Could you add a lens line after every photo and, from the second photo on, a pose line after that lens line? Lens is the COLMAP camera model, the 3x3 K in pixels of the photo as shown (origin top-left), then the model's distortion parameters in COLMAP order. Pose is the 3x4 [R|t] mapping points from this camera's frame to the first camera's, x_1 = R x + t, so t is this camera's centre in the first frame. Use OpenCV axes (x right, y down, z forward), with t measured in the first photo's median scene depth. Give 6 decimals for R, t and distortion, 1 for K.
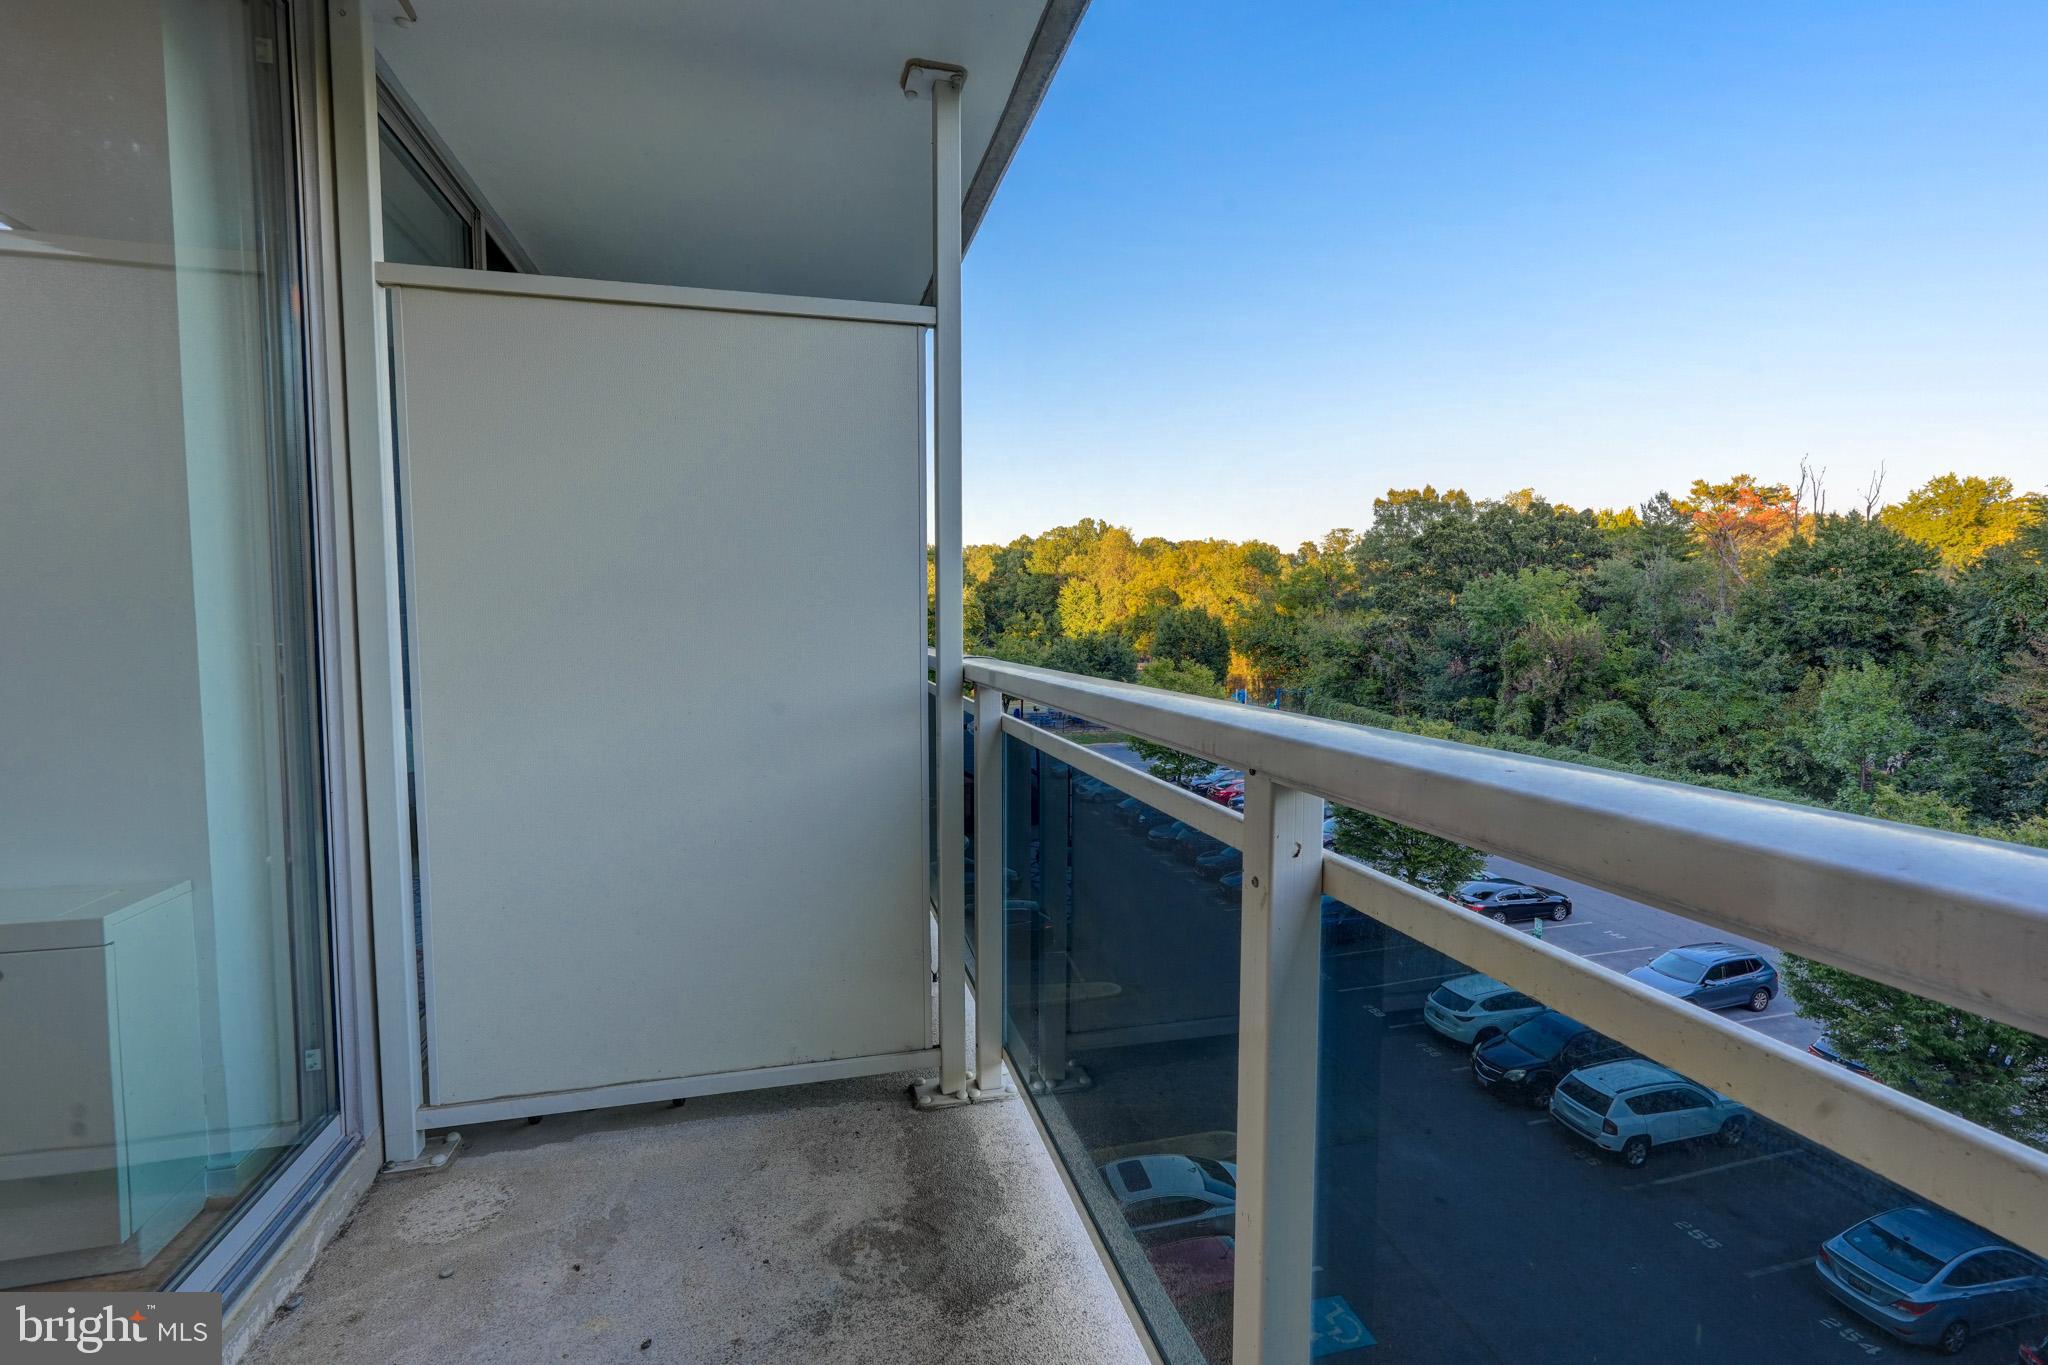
lens RADIAL K [[939.9, 0, 1025.4], [0, 939.9, 688.6], [0, 0, 1]] dist [0.015060, 0.000677]
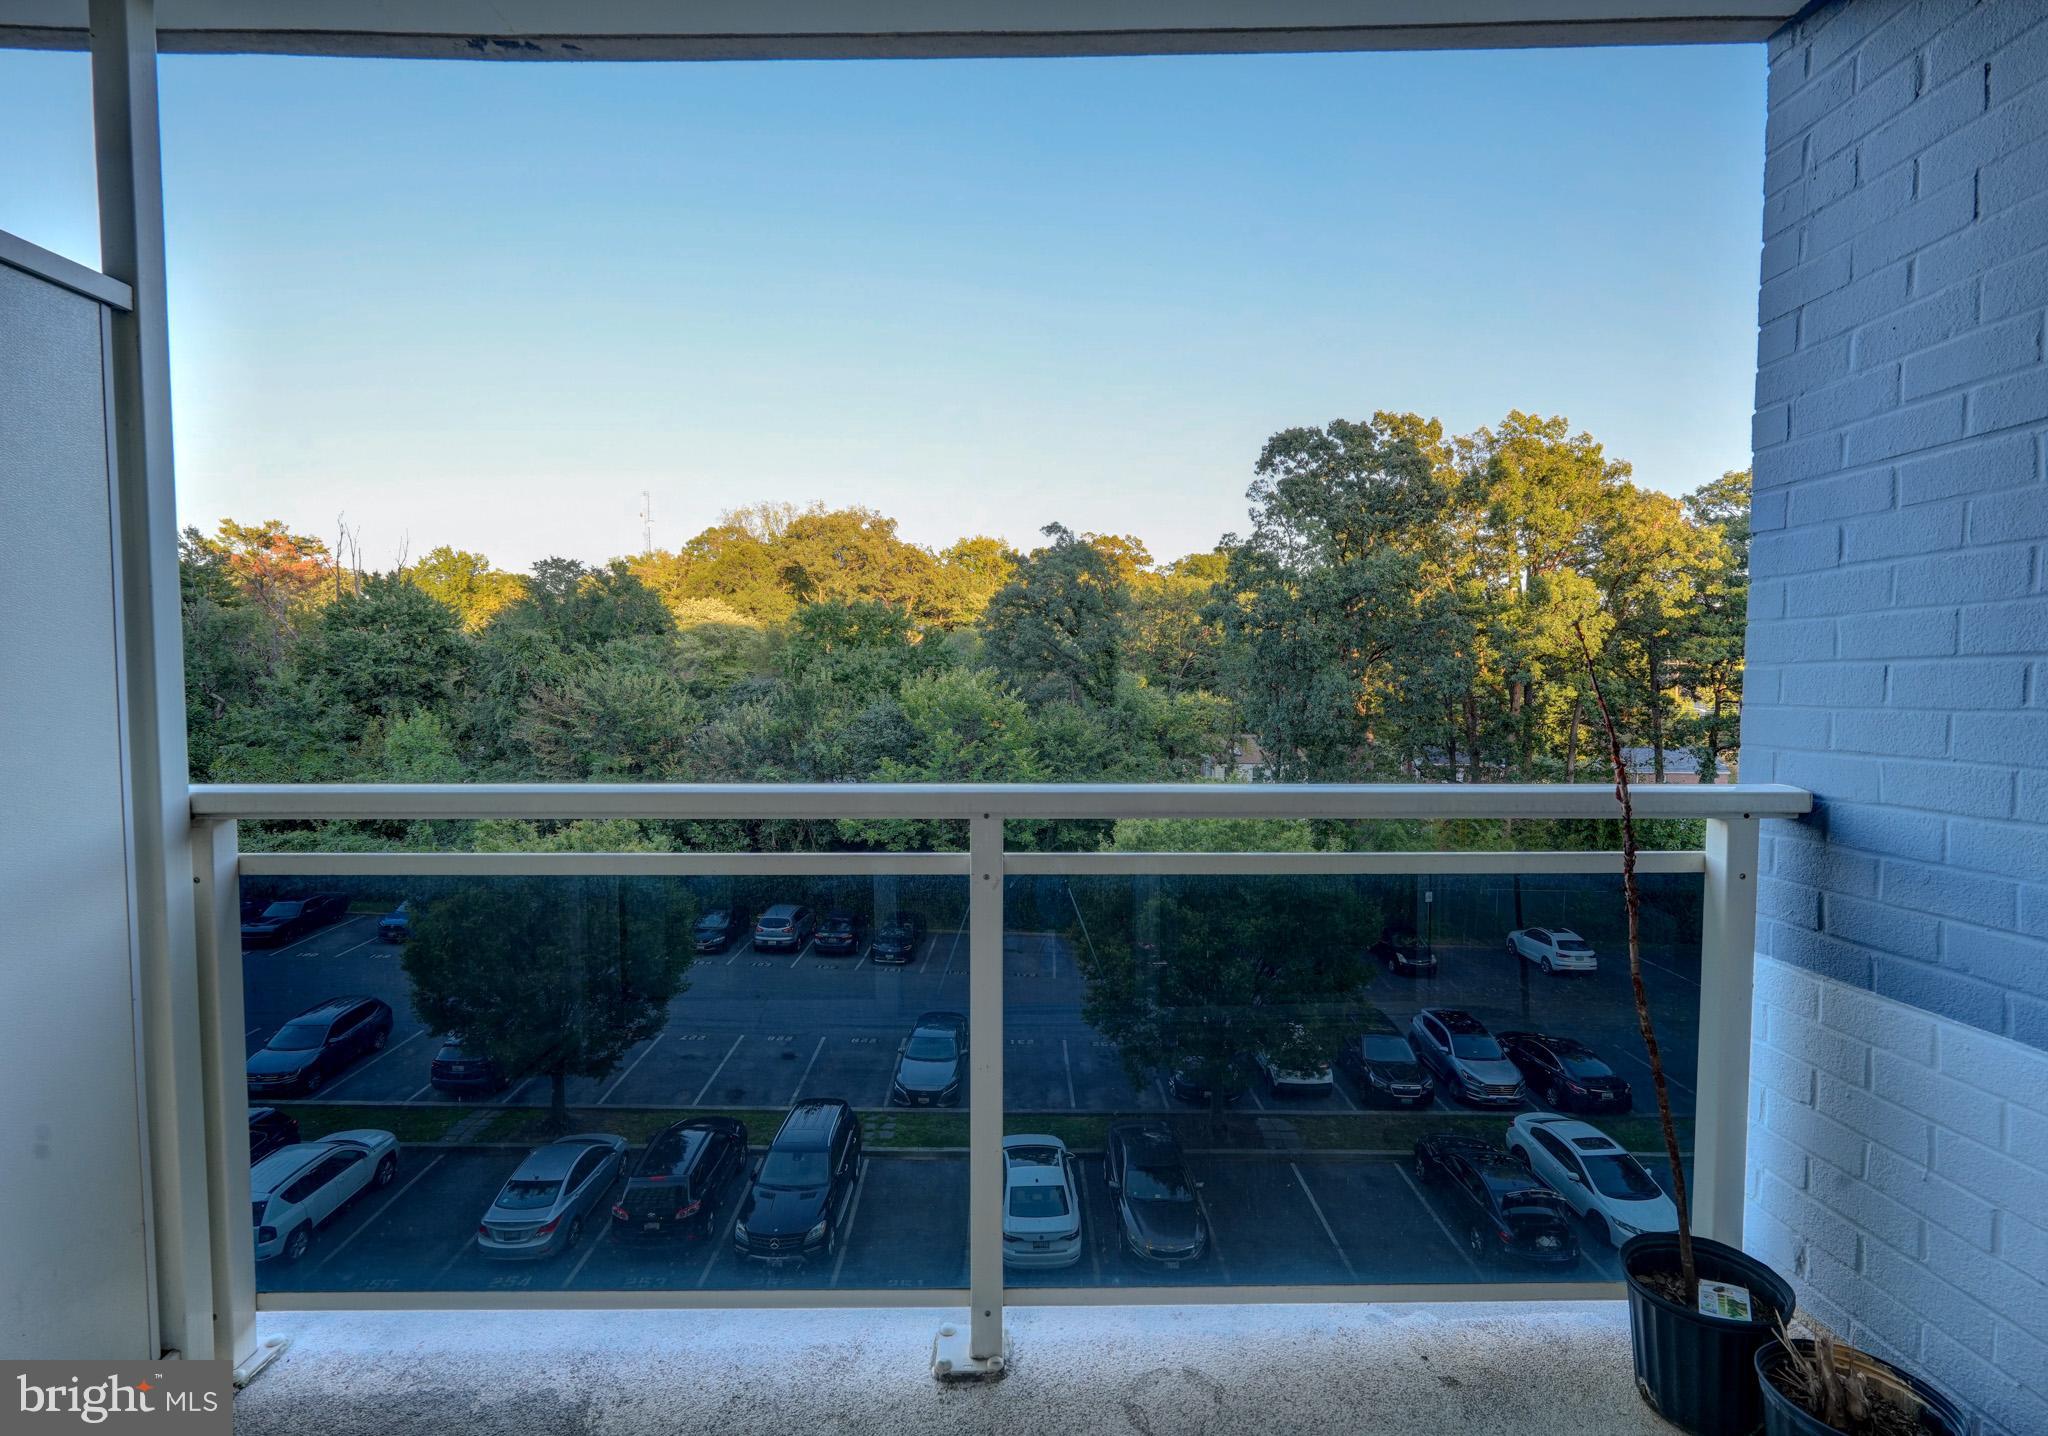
lens RADIAL K [[1024.2, 0, 1024.0], [0, 1024.2, 718.0], [0, 0, 1]] dist [-0.000791, -0.000116]
pose [[0.230065, -0.051000, 0.971838, -0.112067], [0.068730, 0.996984, 0.036049, -0.011514], [-0.970745, 0.058501, 0.232876, 0.031946]]
